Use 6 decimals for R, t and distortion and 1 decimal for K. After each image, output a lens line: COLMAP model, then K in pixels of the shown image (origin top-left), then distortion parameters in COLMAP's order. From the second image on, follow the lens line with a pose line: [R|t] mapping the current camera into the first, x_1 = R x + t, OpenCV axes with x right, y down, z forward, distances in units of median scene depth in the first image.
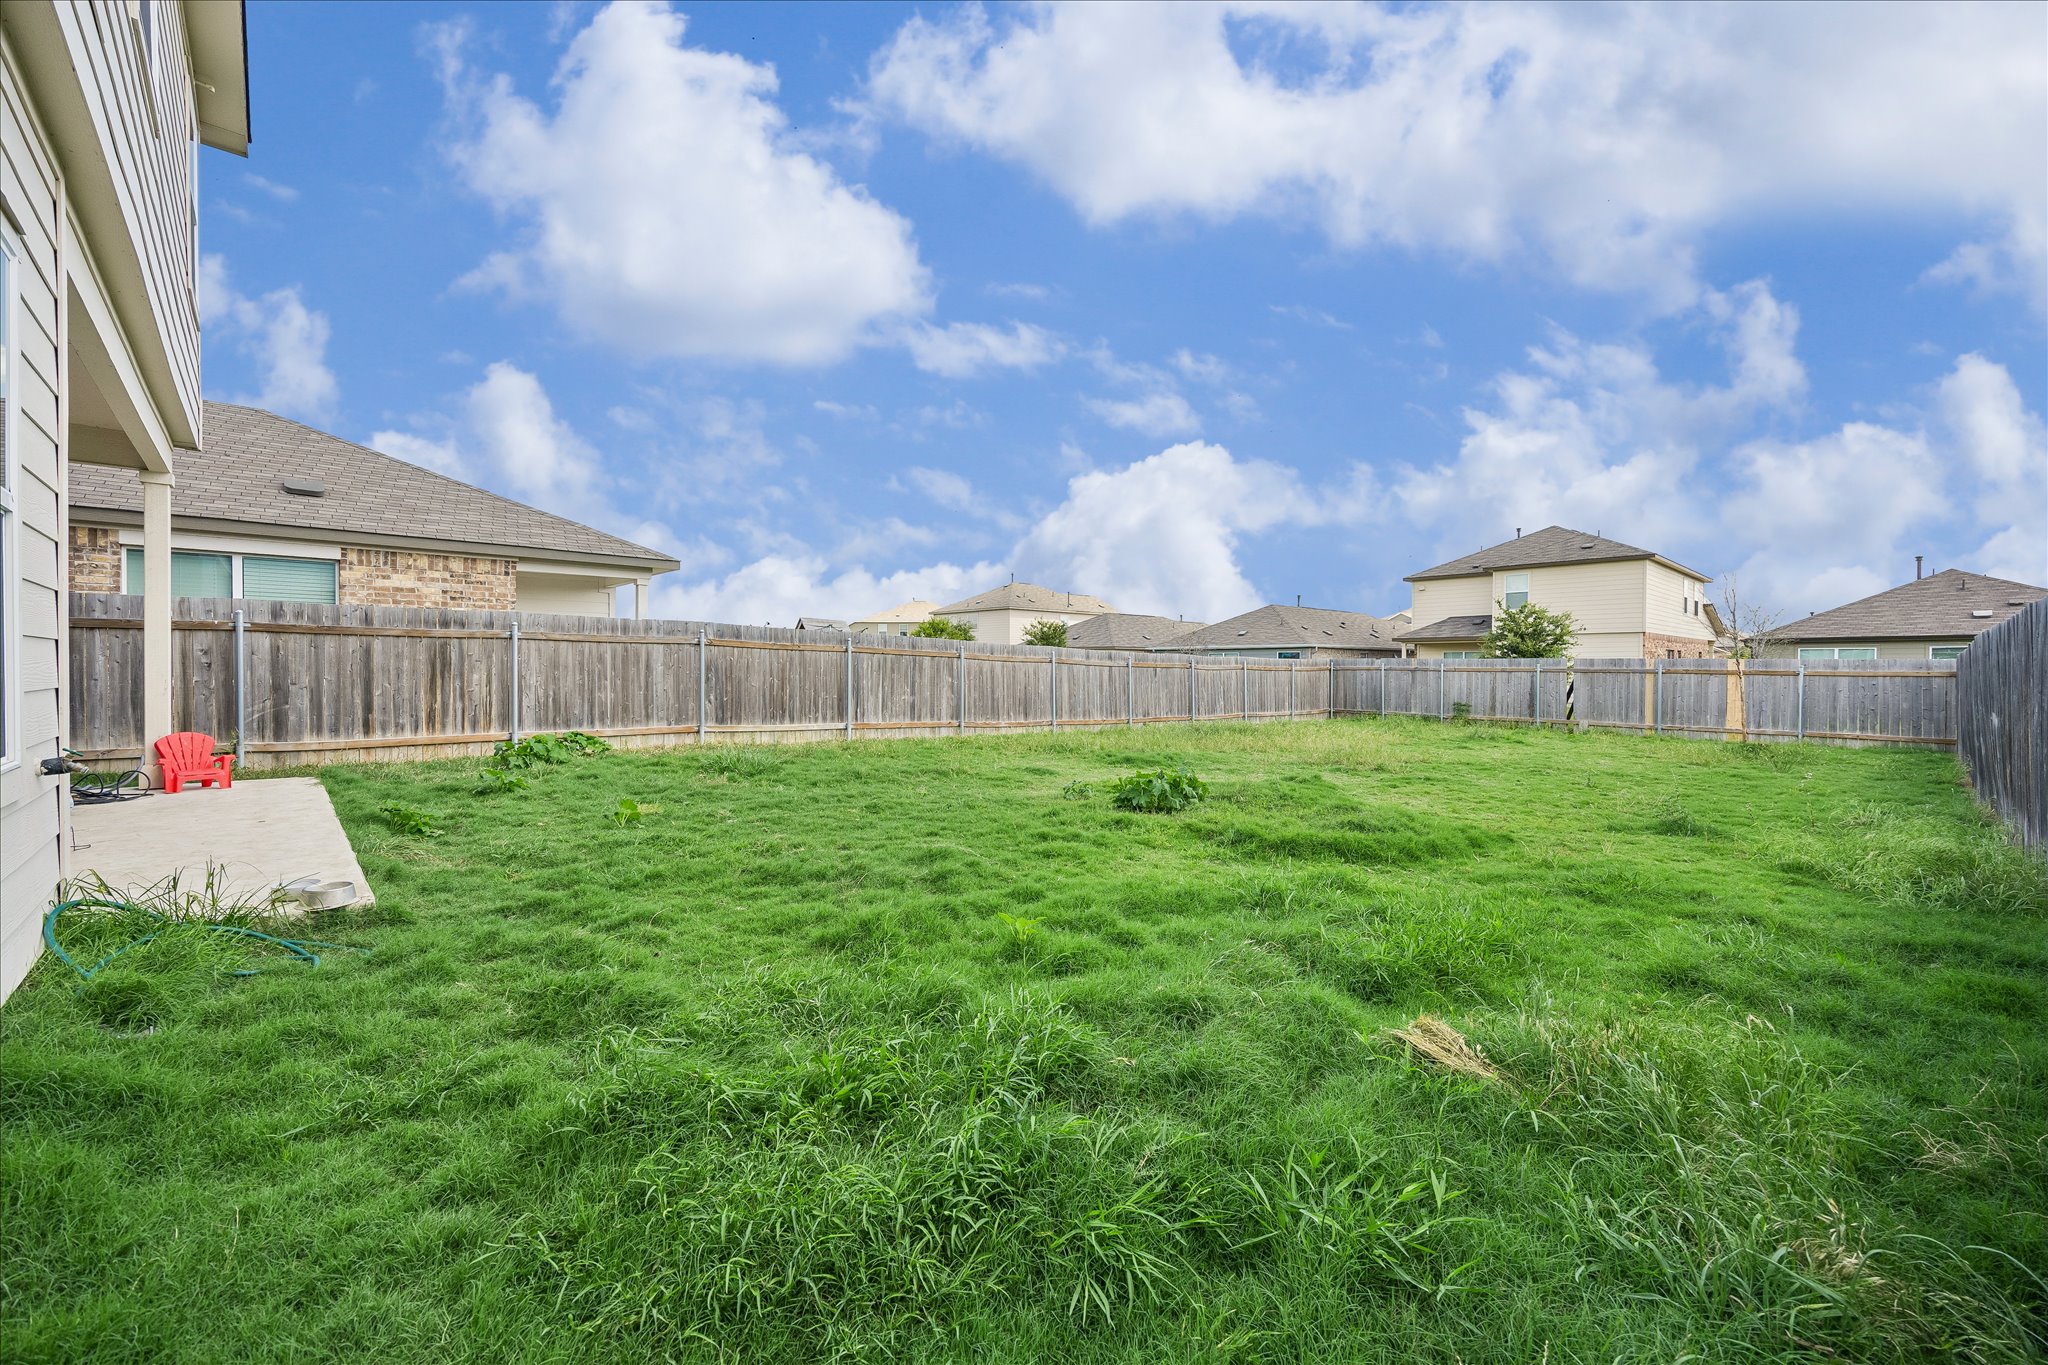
lens RADIAL K [[821.5, 0, 986.1], [0, 821.5, 684.1], [0, 0, 1]] dist [0.011108, -0.001168]
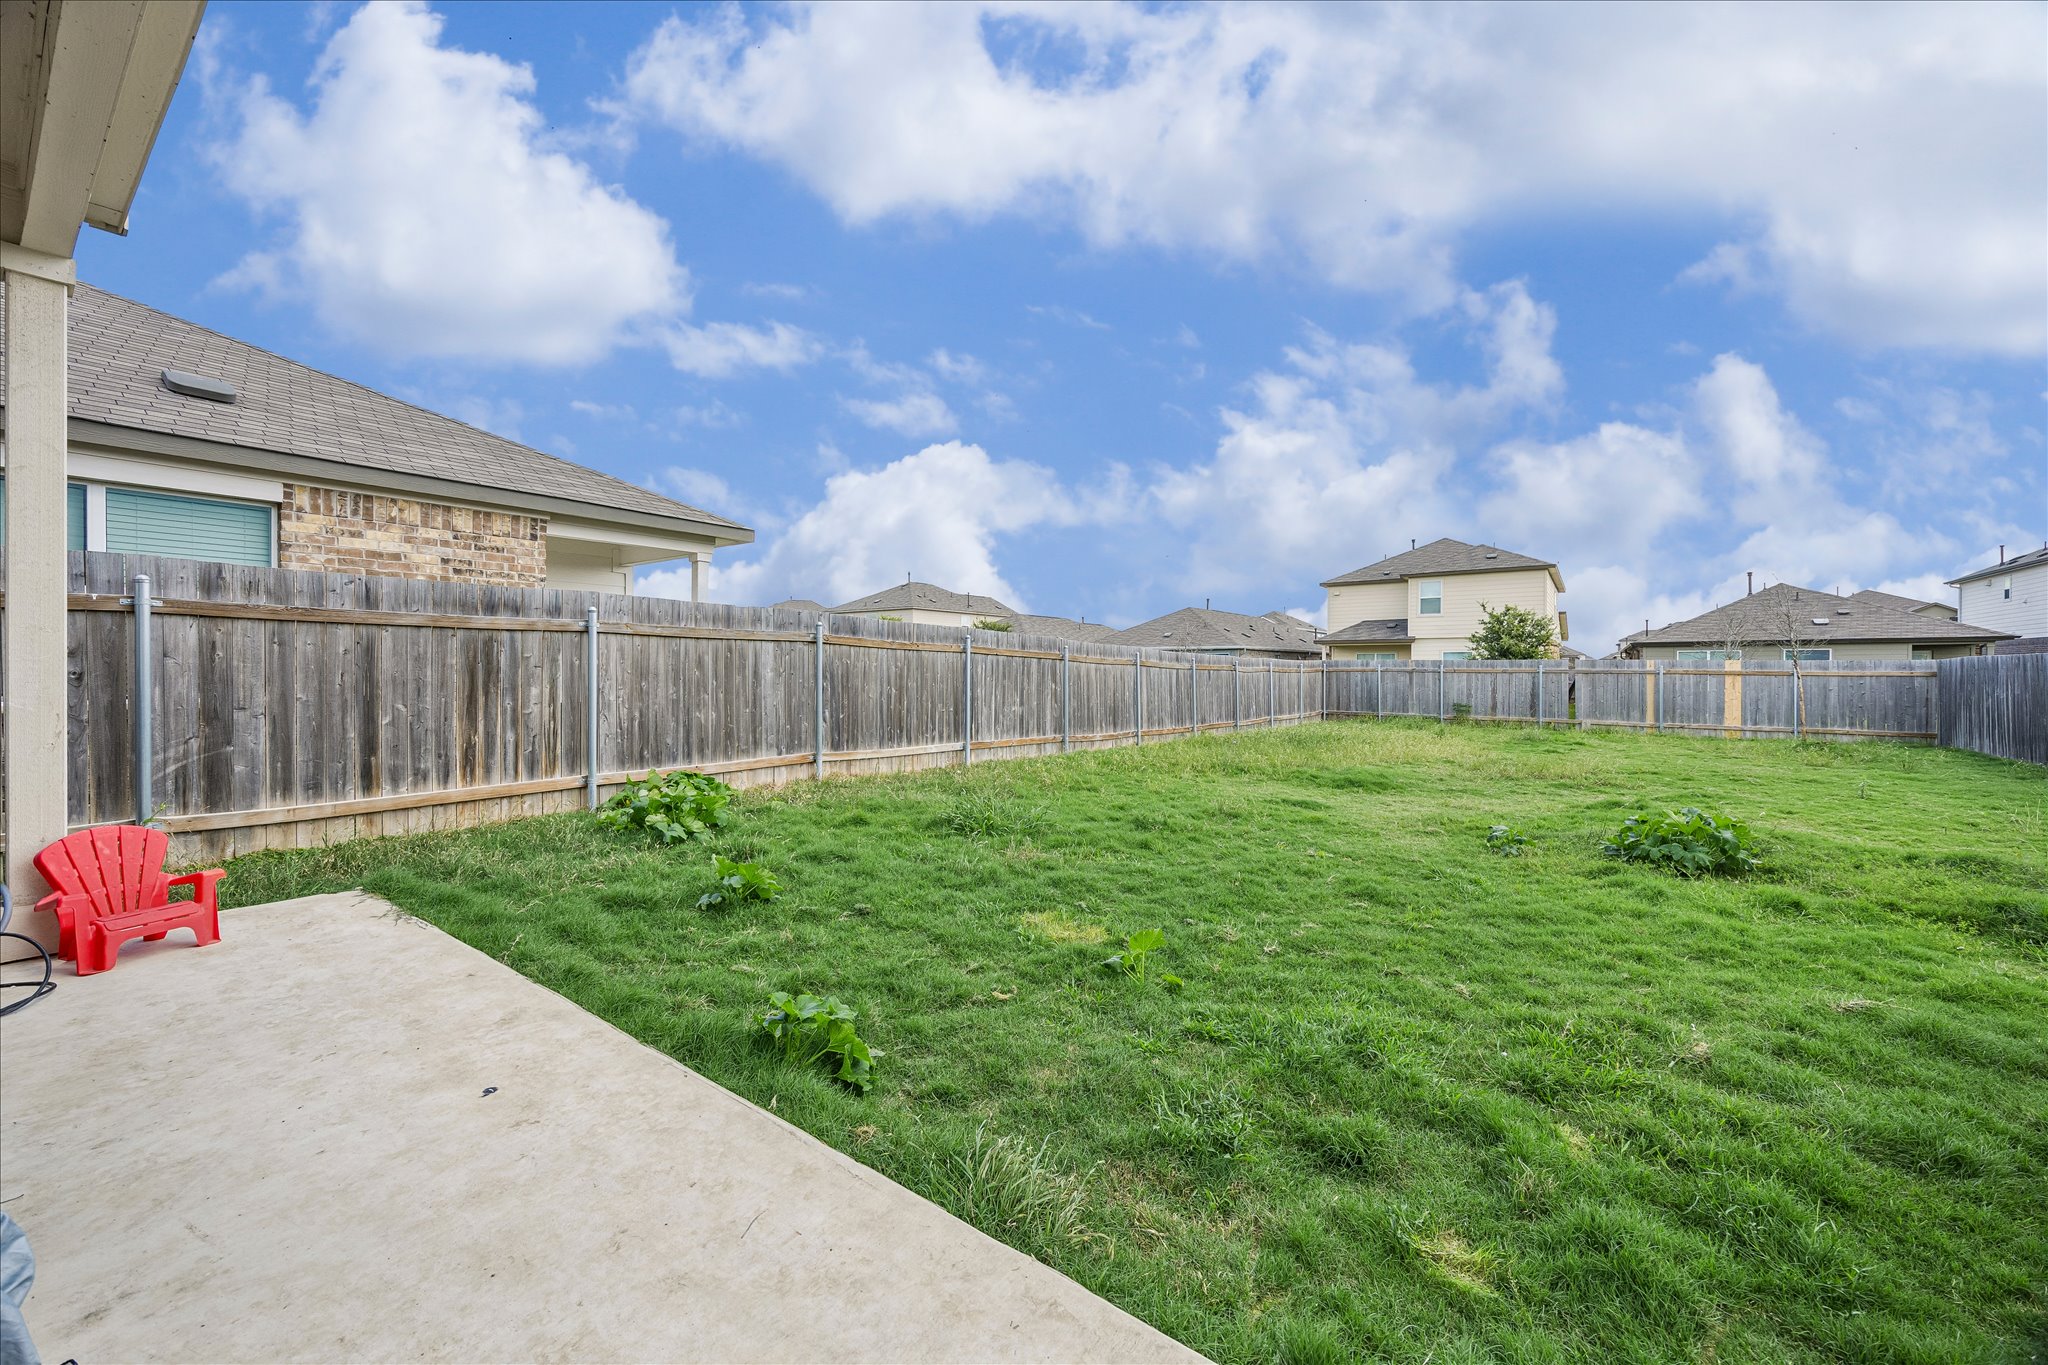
lens RADIAL K [[821.5, 0, 1012.1], [0, 821.5, 669.8], [0, 0, 1]] dist [0.011108, -0.001168]
pose [[0.981481, -0.003946, 0.191518, -0.343239], [0.007513, 0.999812, -0.017900, -0.010229], [-0.191411, 0.019007, 0.981326, 0.274548]]
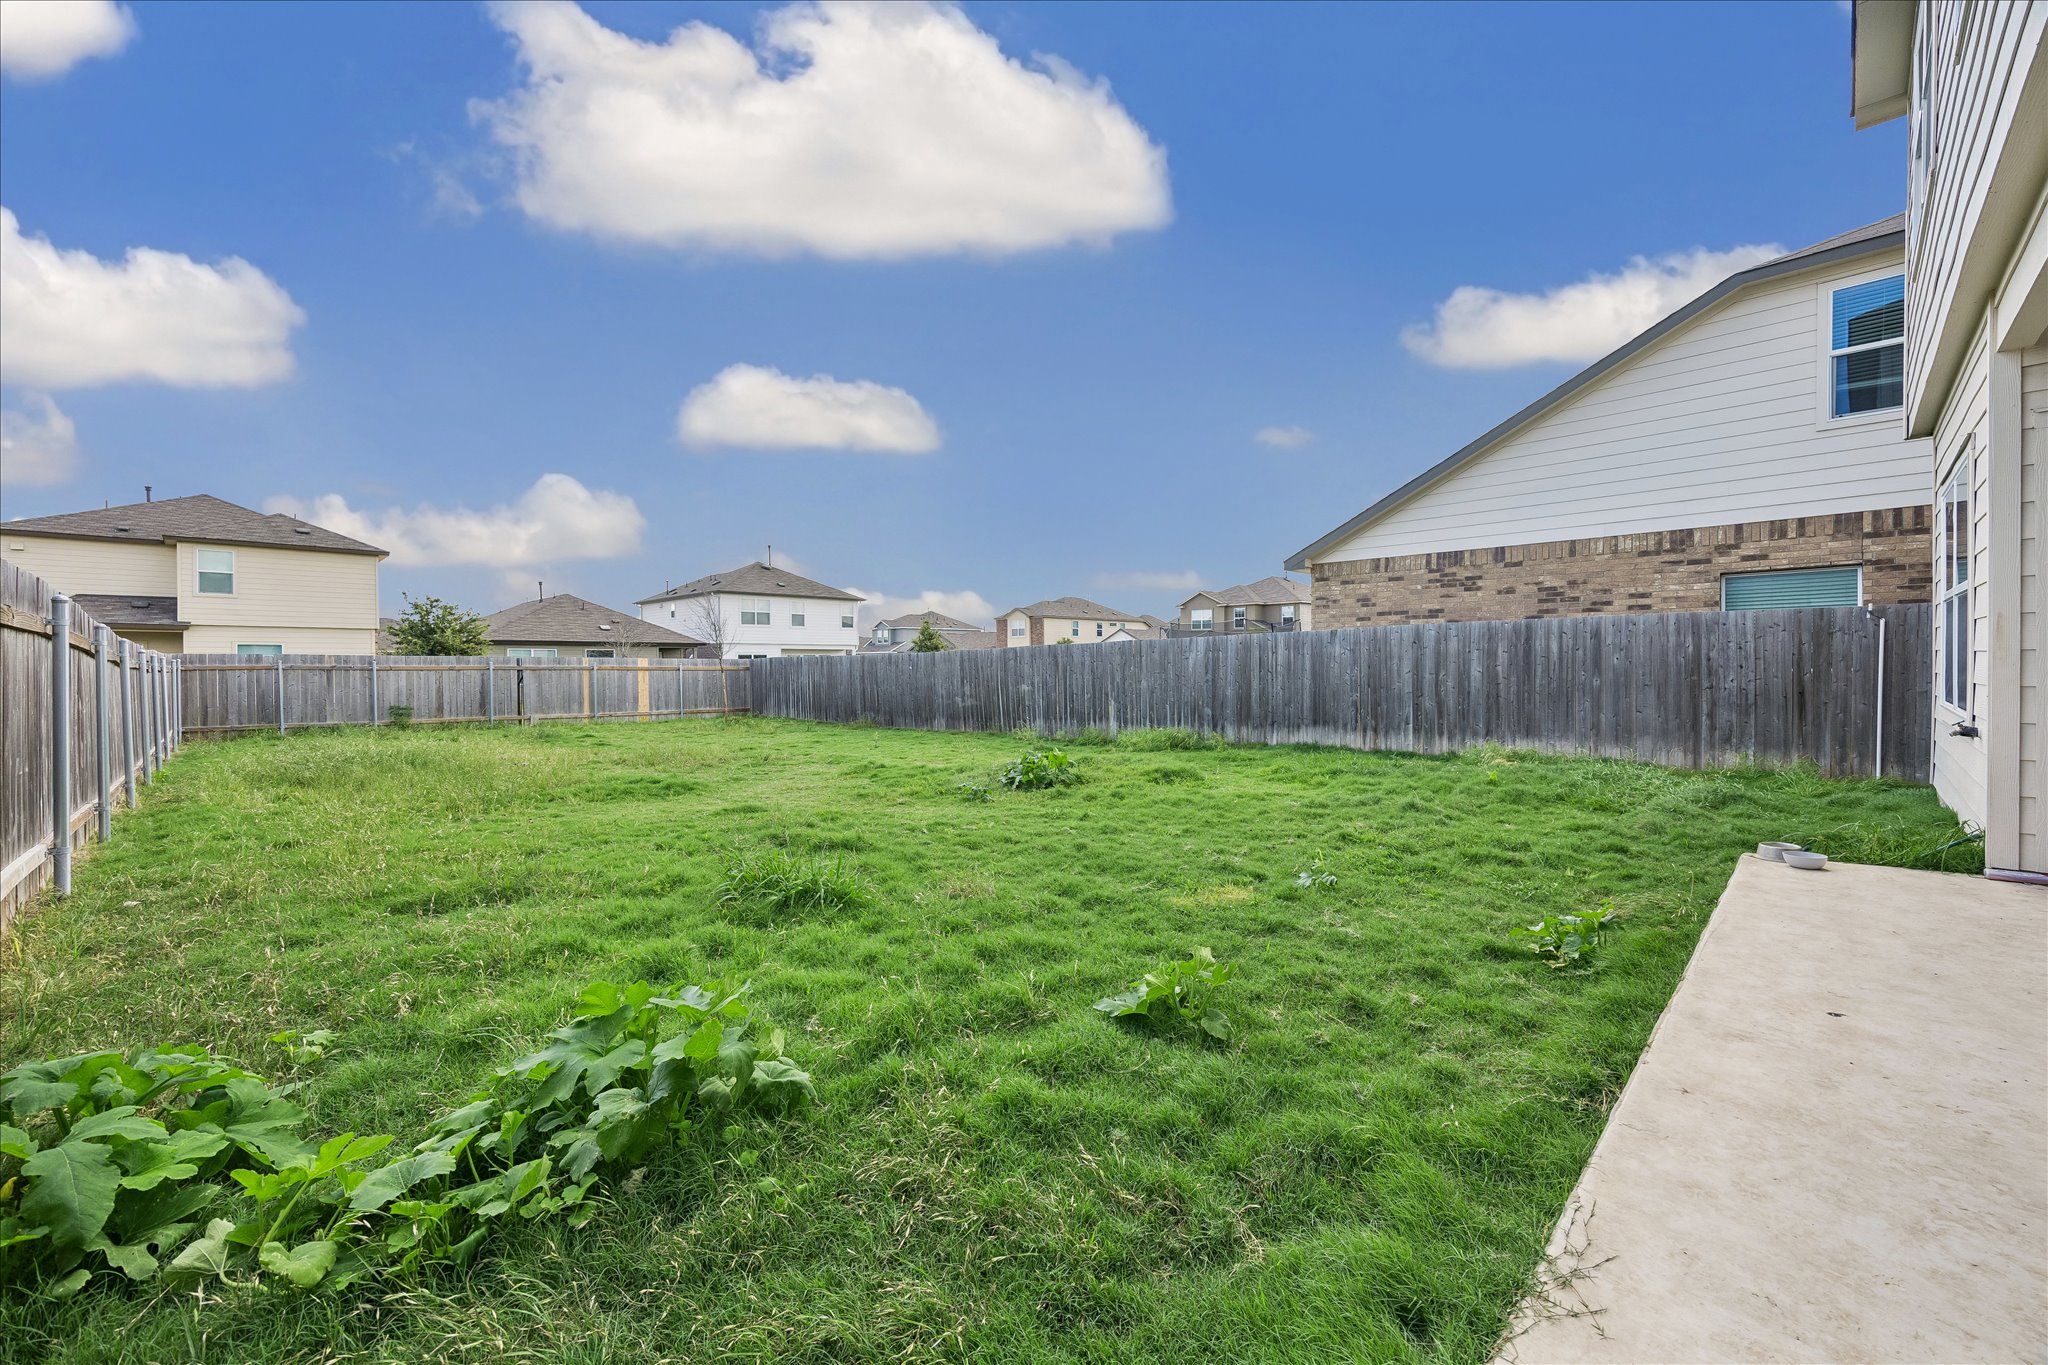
lens RADIAL K [[821.5, 0, 1020.5], [0, 821.5, 675.8], [0, 0, 1]] dist [0.011108, -0.001168]
pose [[-0.079880, -0.018786, 0.996627, -0.778132], [0.020849, 0.999572, 0.020513, -0.030437], [-0.996586, 0.022417, -0.079454, 0.946505]]
